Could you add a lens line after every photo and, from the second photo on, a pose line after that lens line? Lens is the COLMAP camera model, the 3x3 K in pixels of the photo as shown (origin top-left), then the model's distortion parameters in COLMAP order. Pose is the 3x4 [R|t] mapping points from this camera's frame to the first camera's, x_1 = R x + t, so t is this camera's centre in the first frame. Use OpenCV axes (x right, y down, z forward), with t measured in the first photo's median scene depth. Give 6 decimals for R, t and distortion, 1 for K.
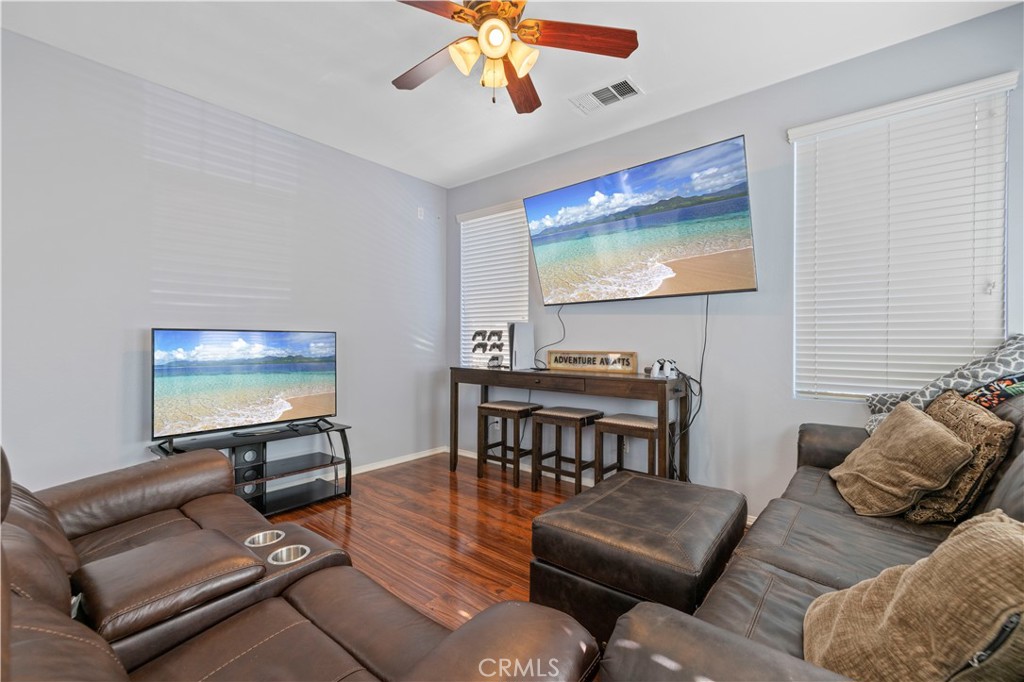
lens RADIAL K [[432.9, 0, 511.2], [0, 432.9, 344.0], [0, 0, 1]] dist [0.003696, 0.000181]
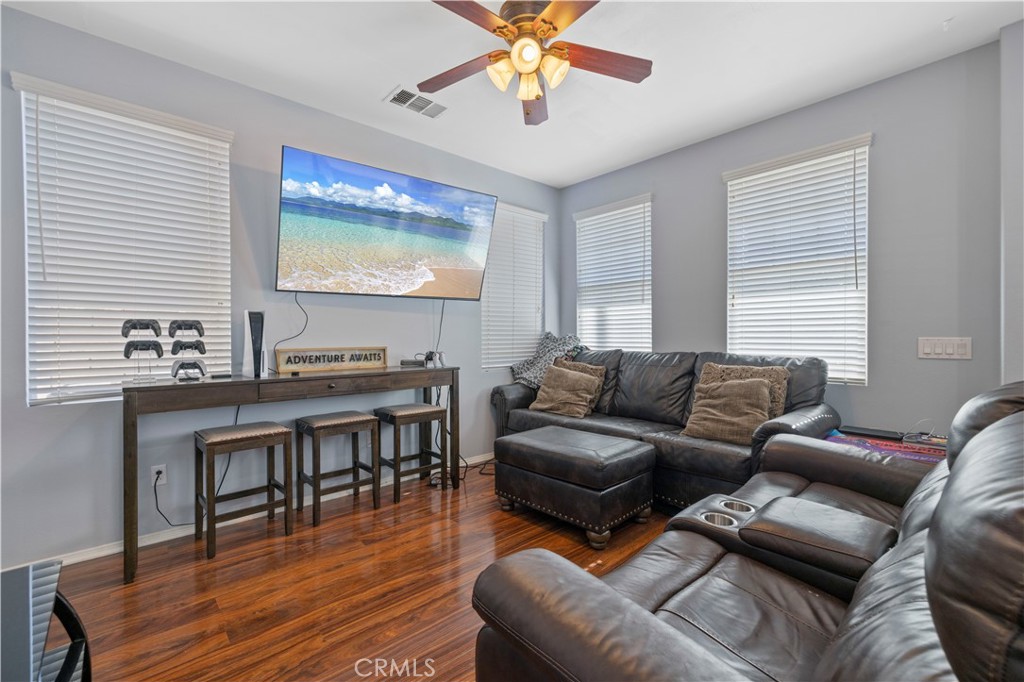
lens RADIAL K [[432.9, 0, 508.4], [0, 432.9, 340.0], [0, 0, 1]] dist [0.003696, 0.000181]
pose [[0.166645, -0.014945, 0.985904, -0.651409], [0.013795, 0.999823, 0.012824, -0.005612], [-0.985920, 0.011463, 0.166822, 0.506083]]
